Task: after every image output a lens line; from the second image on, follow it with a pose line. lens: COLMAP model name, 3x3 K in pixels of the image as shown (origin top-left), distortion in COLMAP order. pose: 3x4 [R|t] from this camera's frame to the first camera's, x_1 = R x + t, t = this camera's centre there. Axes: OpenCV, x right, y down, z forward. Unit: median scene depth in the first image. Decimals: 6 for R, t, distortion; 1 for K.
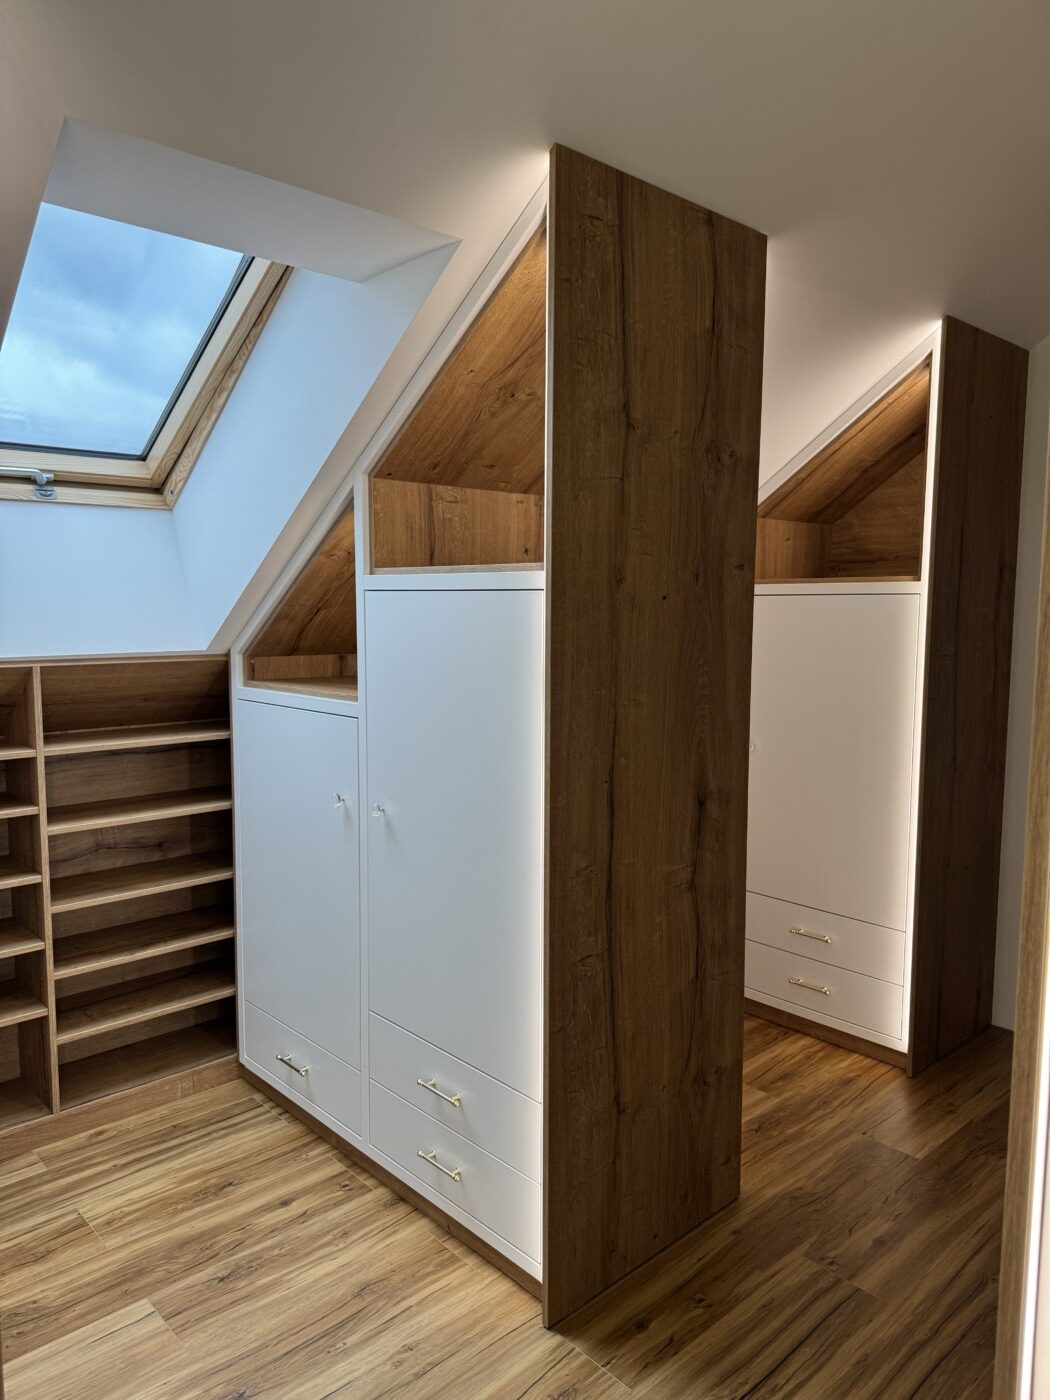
lens RADIAL K [[983.5, 0, 529.0], [0, 983.5, 704.0], [0, 0, 1]] dist [0.032240, -0.043813]
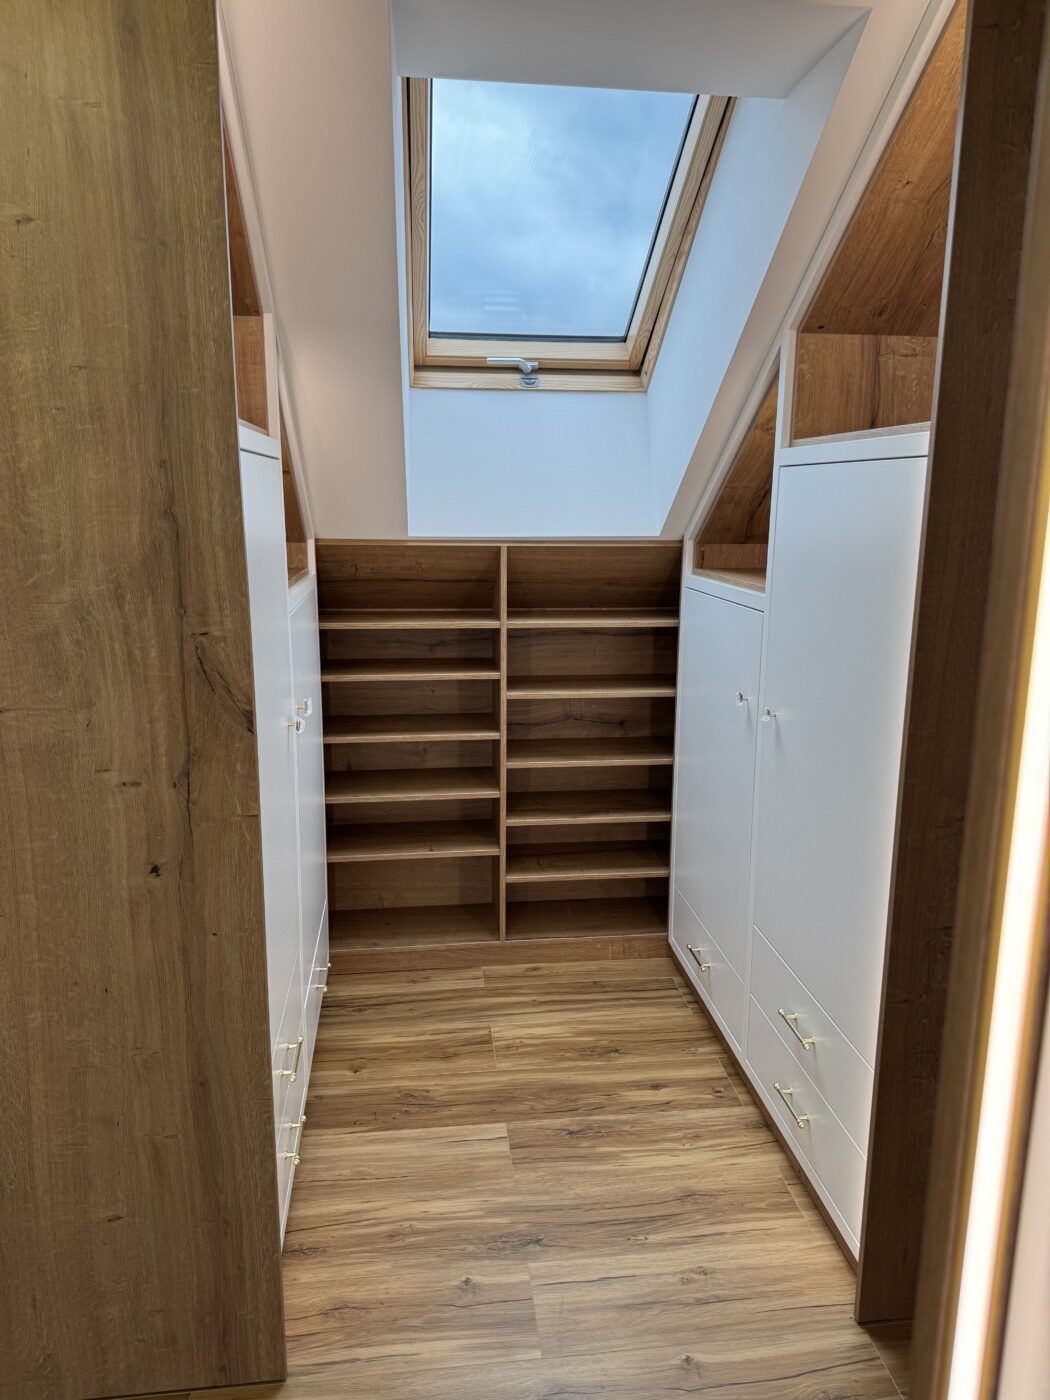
lens RADIAL K [[979.2, 0, 534.3], [0, 979.2, 701.8], [0, 0, 1]] dist [0.036370, -0.049614]
pose [[0.813004, 0.121524, -0.569436, 0.181118], [-0.064365, 0.990741, 0.119539, 0.002692], [0.578690, -0.060534, 0.813298, 0.135816]]
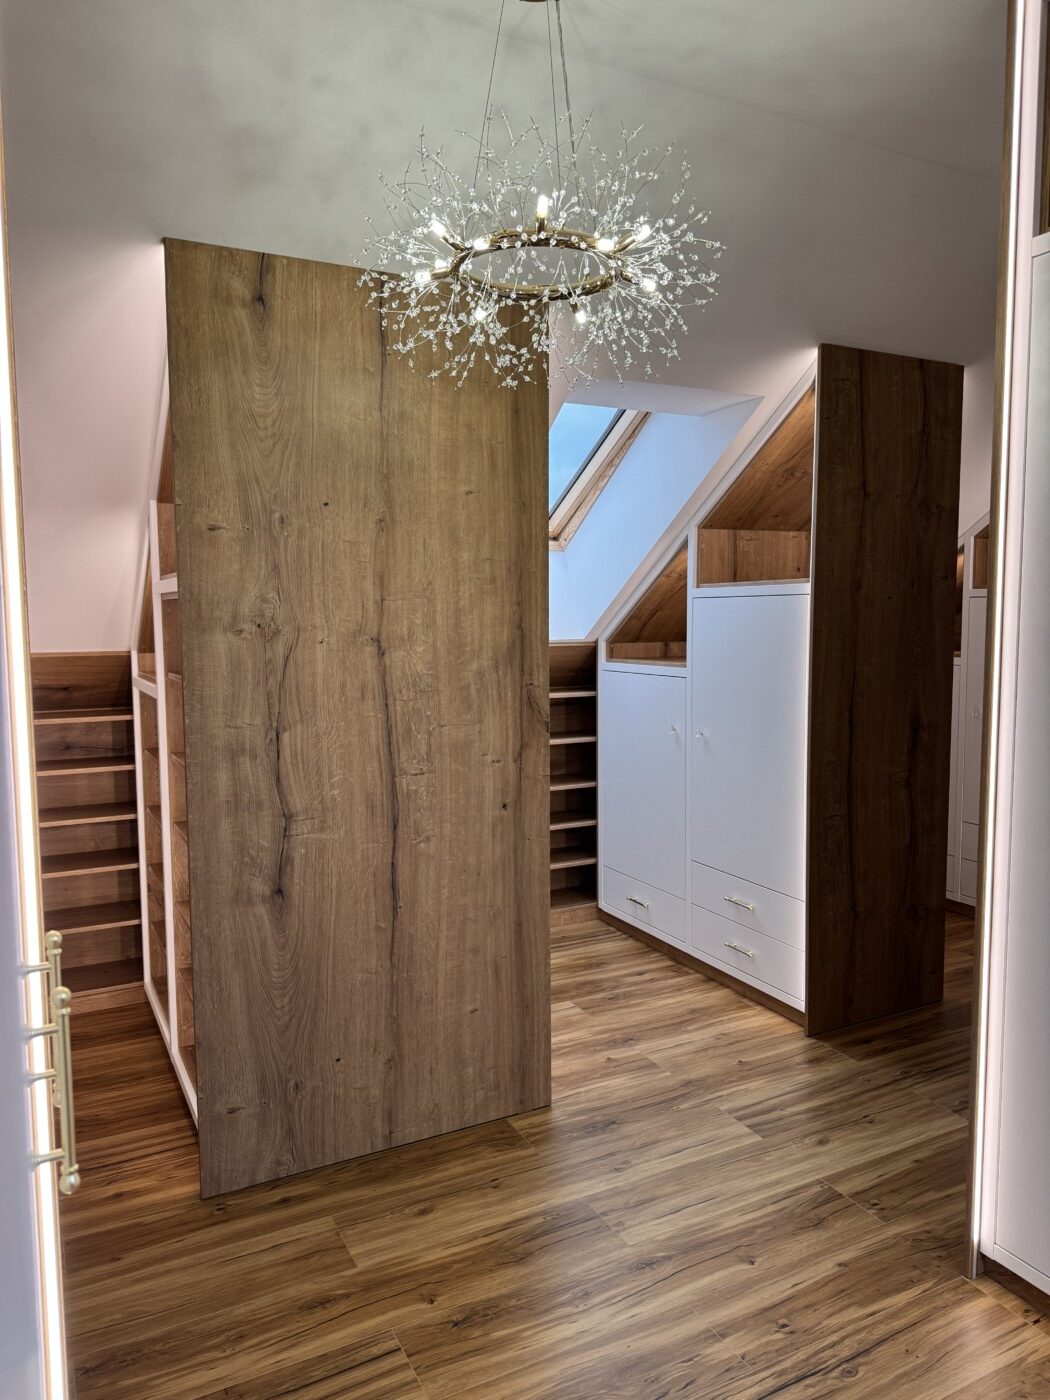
lens RADIAL K [[968.1, 0, 531.3], [0, 968.1, 703.1], [0, 0, 1]] dist [0.171377, -0.344623]
pose [[0.965202, 0.013400, -0.261163, -0.003101], [-0.016615, 0.999811, -0.010105, 0.078504], [0.260978, 0.014093, 0.965242, -0.623545]]
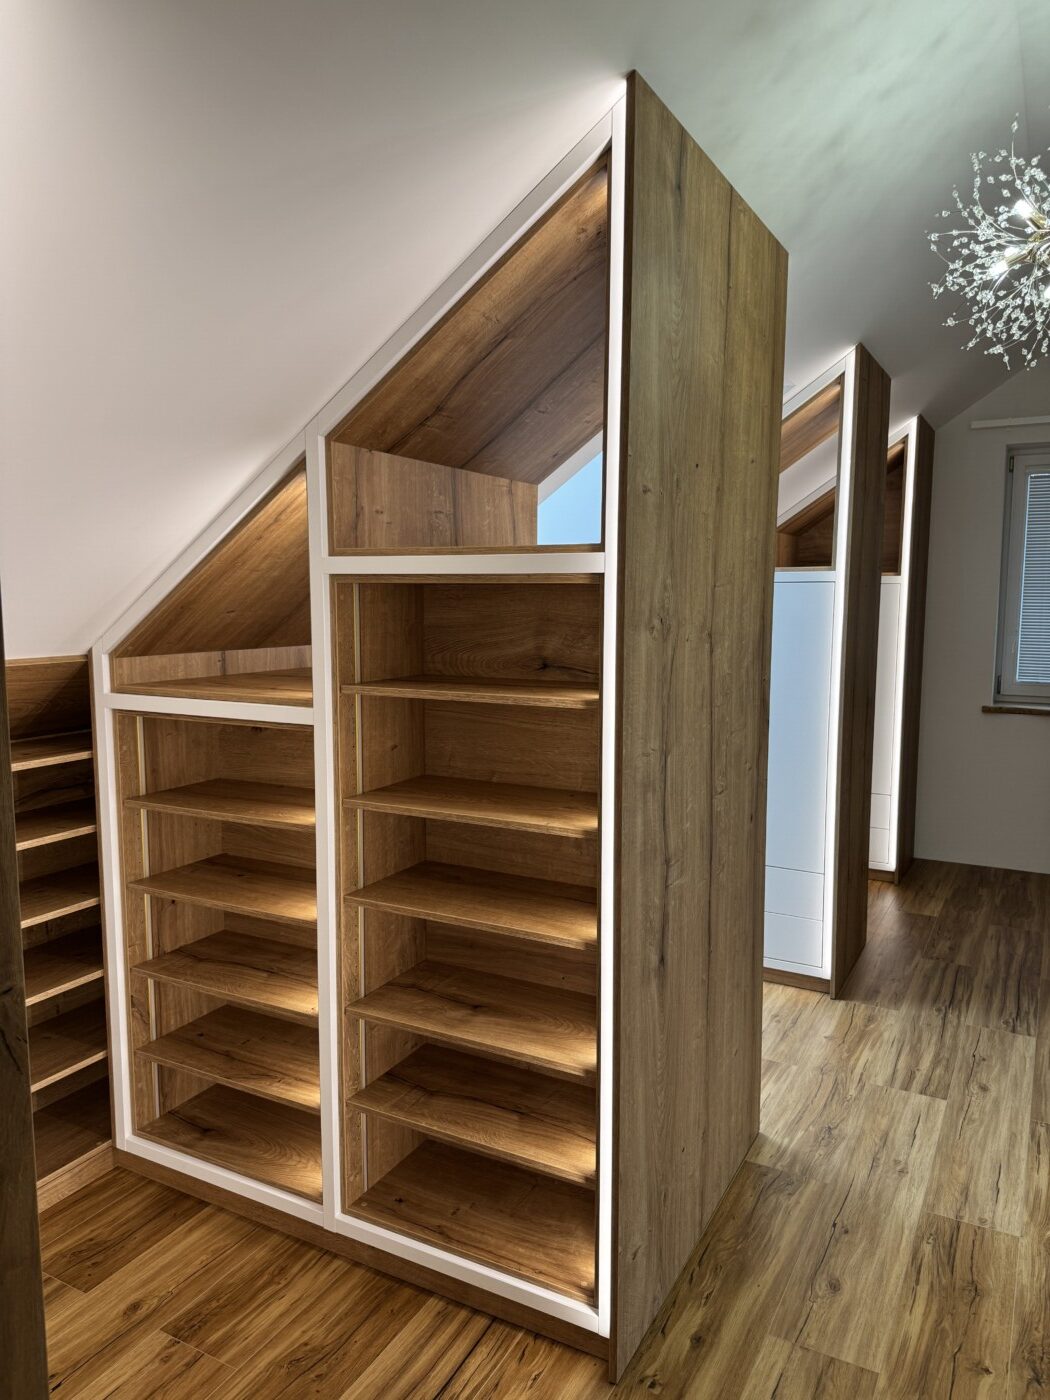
lens RADIAL K [[986.6, 0, 524.8], [0, 986.6, 705.1], [0, 0, 1]] dist [0.010556, -0.014839]
pose [[0.947434, -0.042805, 0.317076, -0.881969], [0.038863, 0.999069, 0.018749, 0.041251], [-0.317583, -0.005441, 0.948215, -0.422830]]
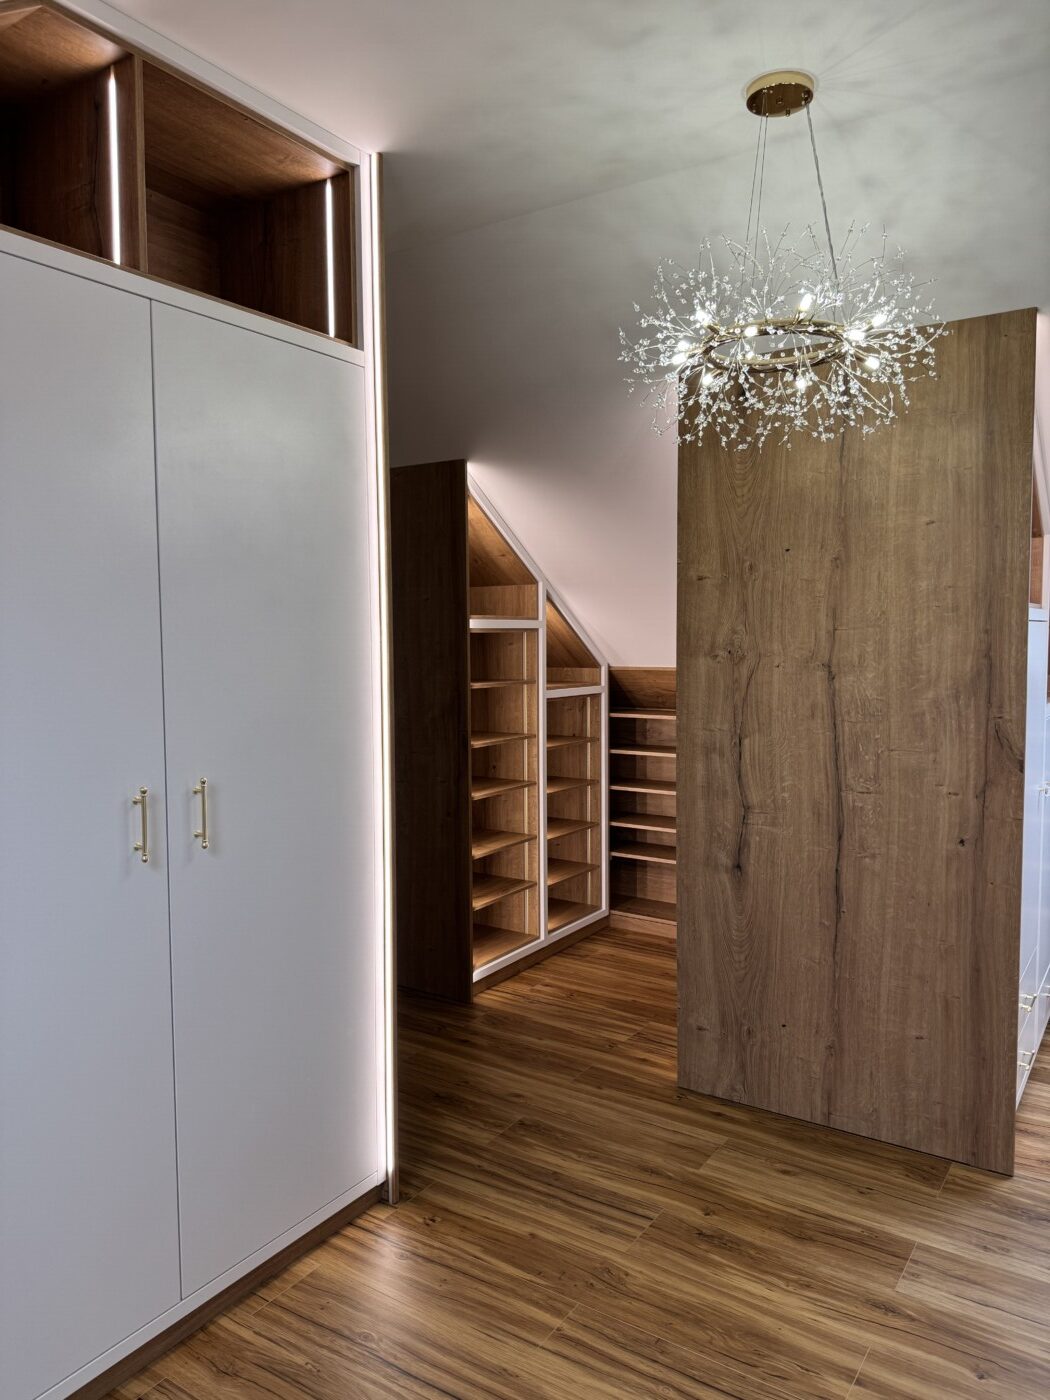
lens RADIAL K [[973.3, 0, 530.1], [0, 973.3, 702.8], [0, 0, 1]] dist [0.075589, -0.119531]
pose [[0.235099, 0.060219, -0.970104, 0.629951], [-0.092302, 0.994951, 0.039393, 0.033169], [0.967579, 0.080282, 0.239471, -0.275899]]
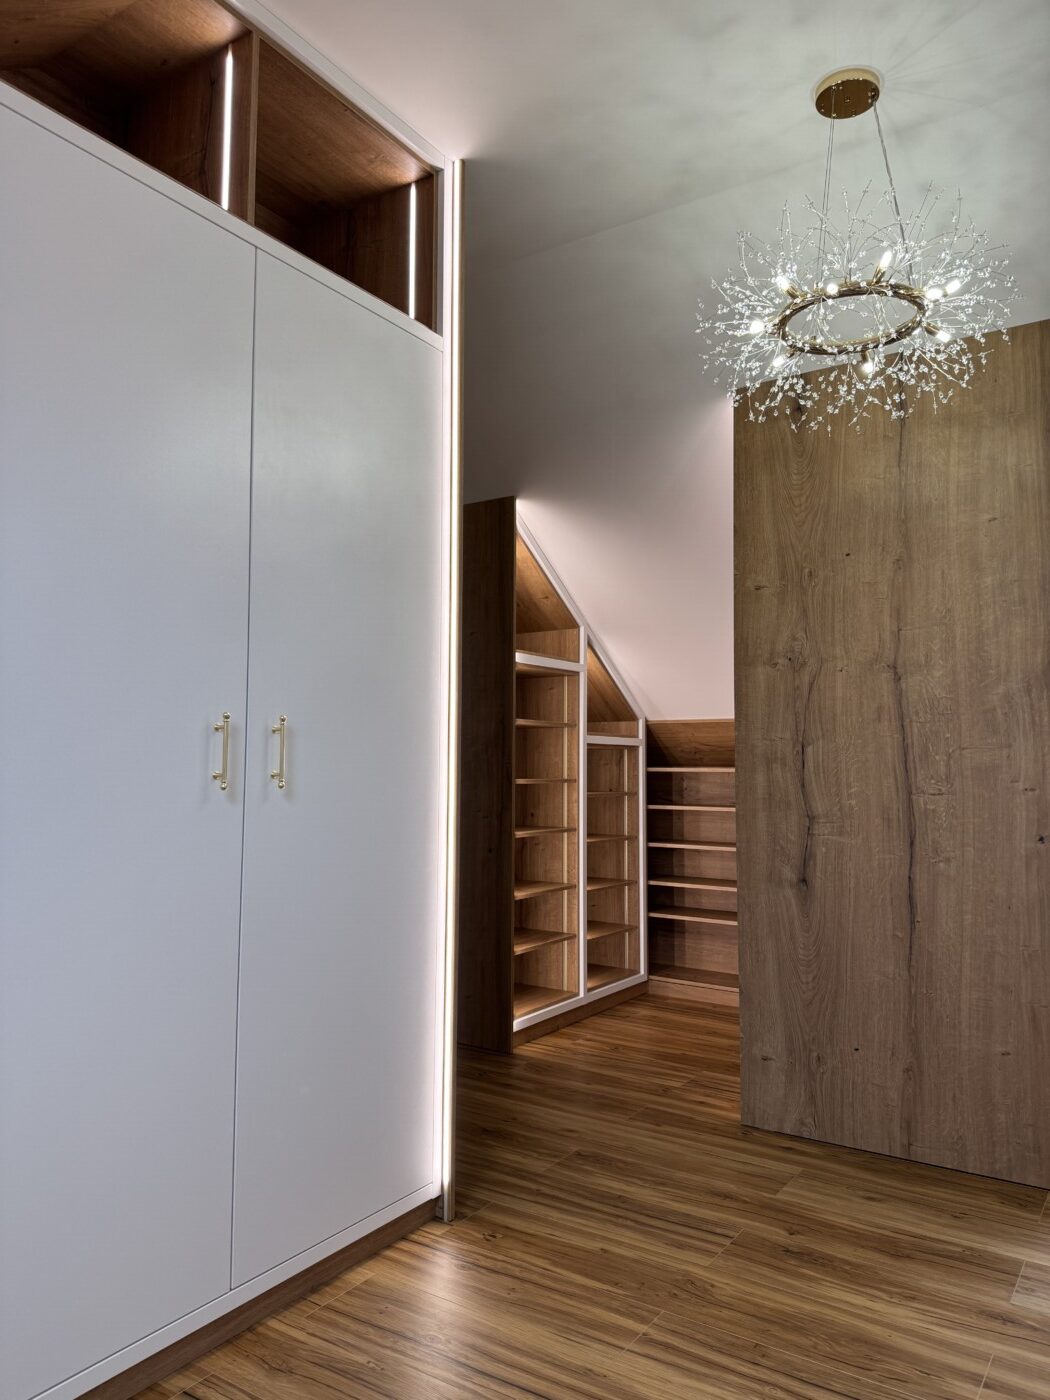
lens RADIAL K [[983.5, 0, 529.0], [0, 983.5, 704.0], [0, 0, 1]] dist [0.032240, -0.043813]
pose [[0.232623, -0.066062, -0.970321, 0.603497], [-0.104264, 0.990247, -0.092415, 0.201640], [0.966962, 0.122668, 0.223466, -0.326740]]
